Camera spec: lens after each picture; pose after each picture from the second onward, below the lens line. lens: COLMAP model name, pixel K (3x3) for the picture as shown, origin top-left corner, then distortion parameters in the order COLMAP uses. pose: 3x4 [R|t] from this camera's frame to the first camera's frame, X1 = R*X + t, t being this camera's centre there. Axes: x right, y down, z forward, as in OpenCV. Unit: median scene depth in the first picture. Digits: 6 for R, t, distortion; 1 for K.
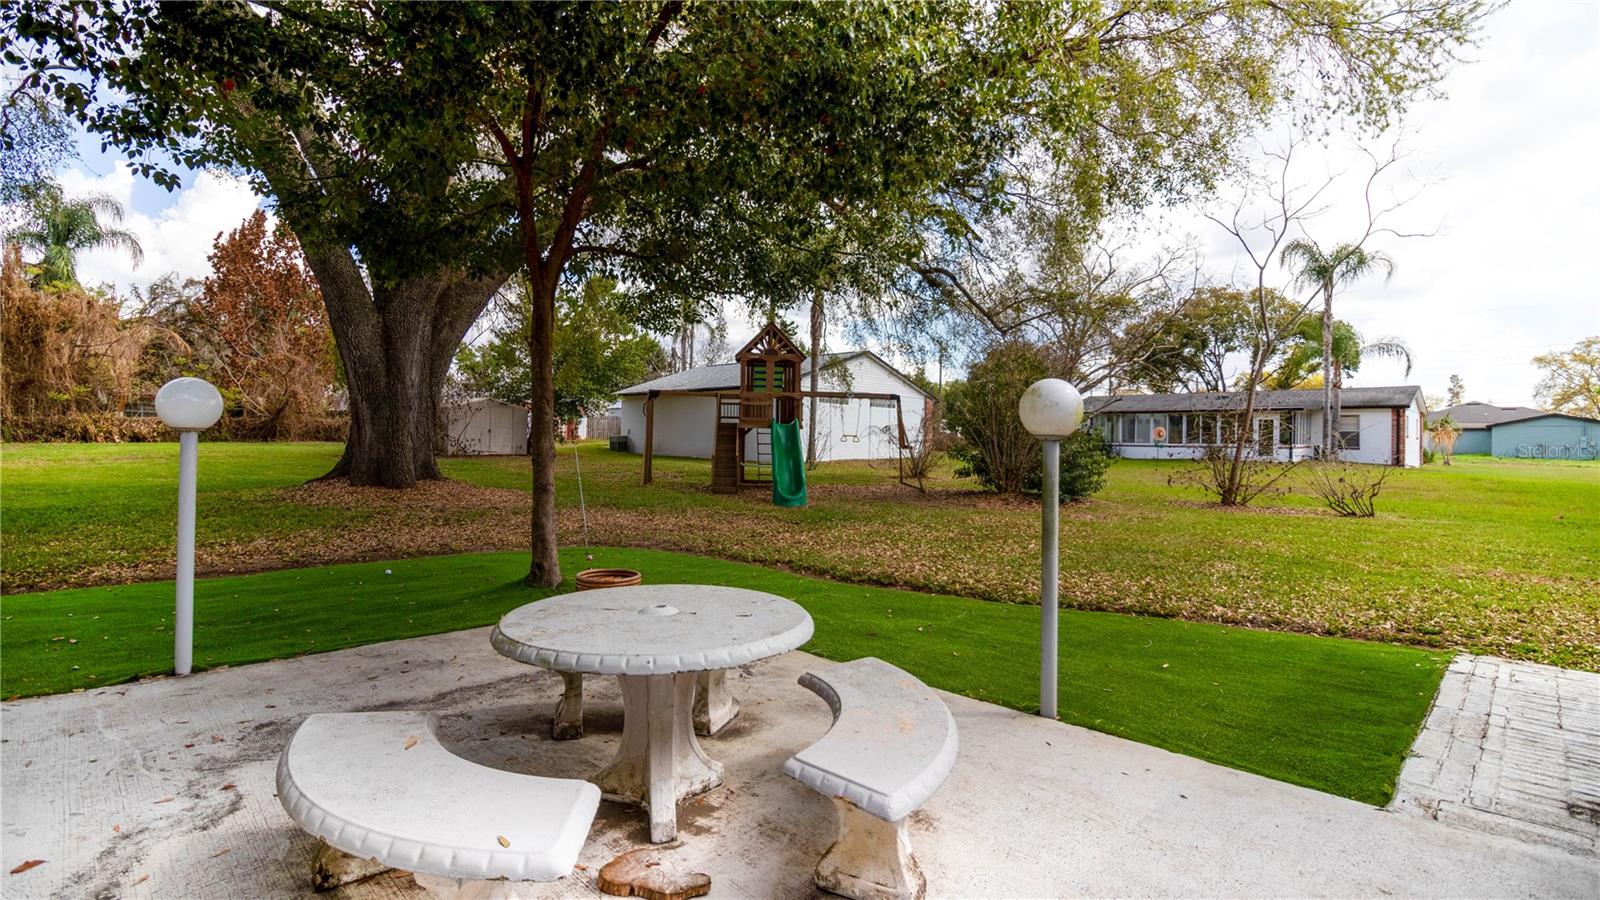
lens RADIAL K [[742.5, 0, 794.7], [0, 742.5, 435.3], [0, 0, 1]] dist [0.015977, -0.026041]
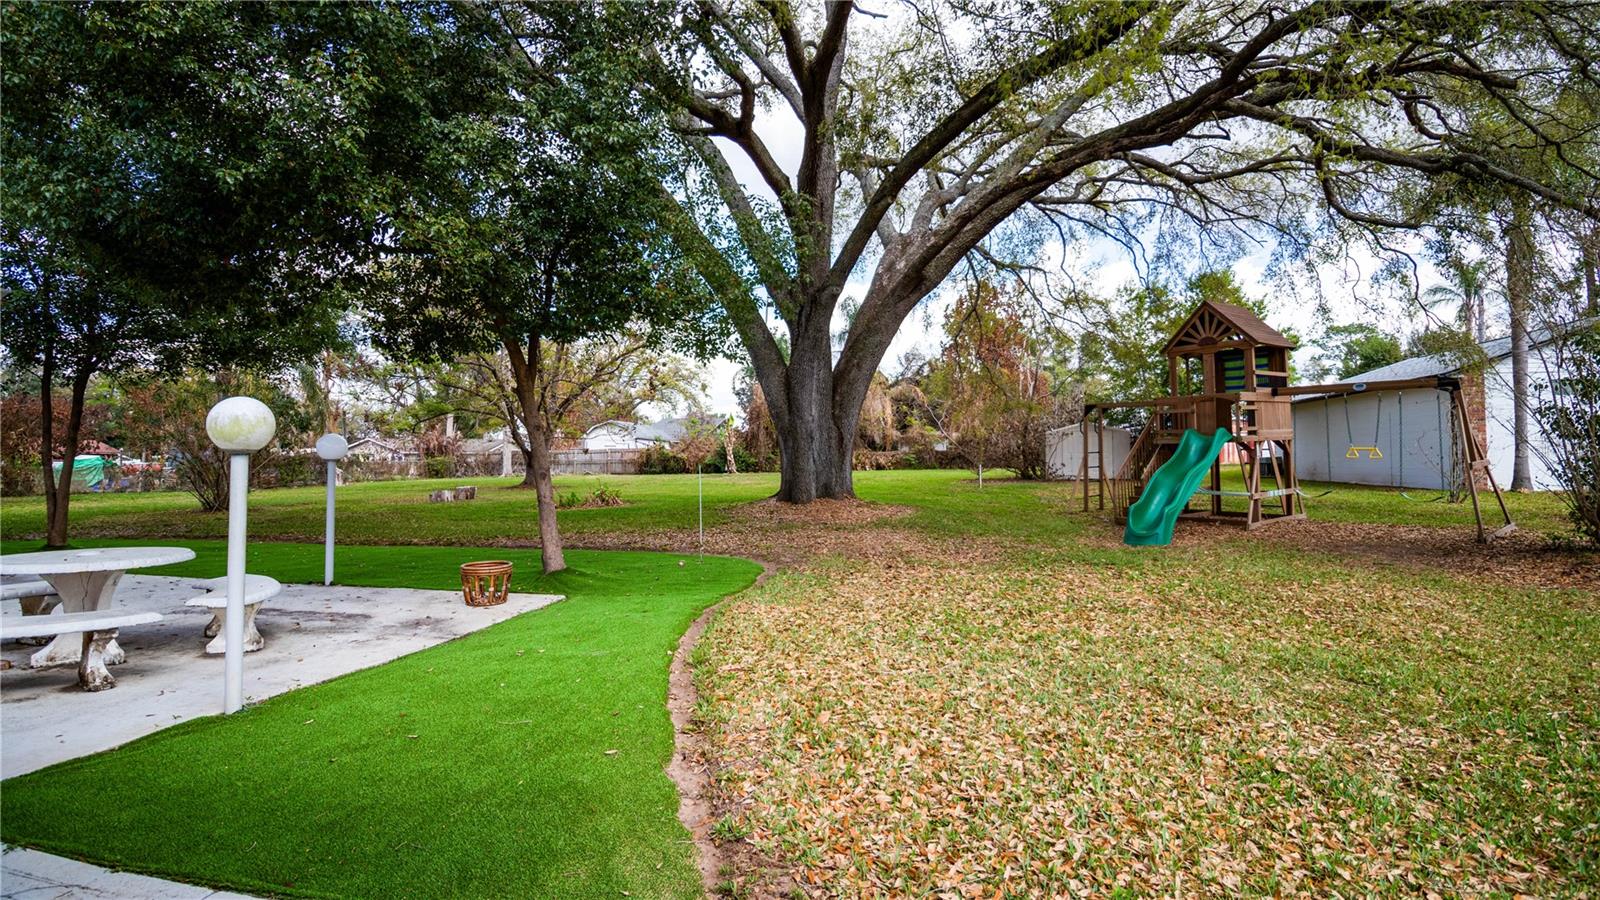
lens RADIAL K [[742.5, 0, 794.7], [0, 742.5, 435.3], [0, 0, 1]] dist [0.015977, -0.026041]
pose [[0.530638, -0.049657, -0.846143, 0.207102], [0.020073, 0.998739, -0.046024, 0.005094], [0.847361, 0.007438, 0.530965, 0.133201]]
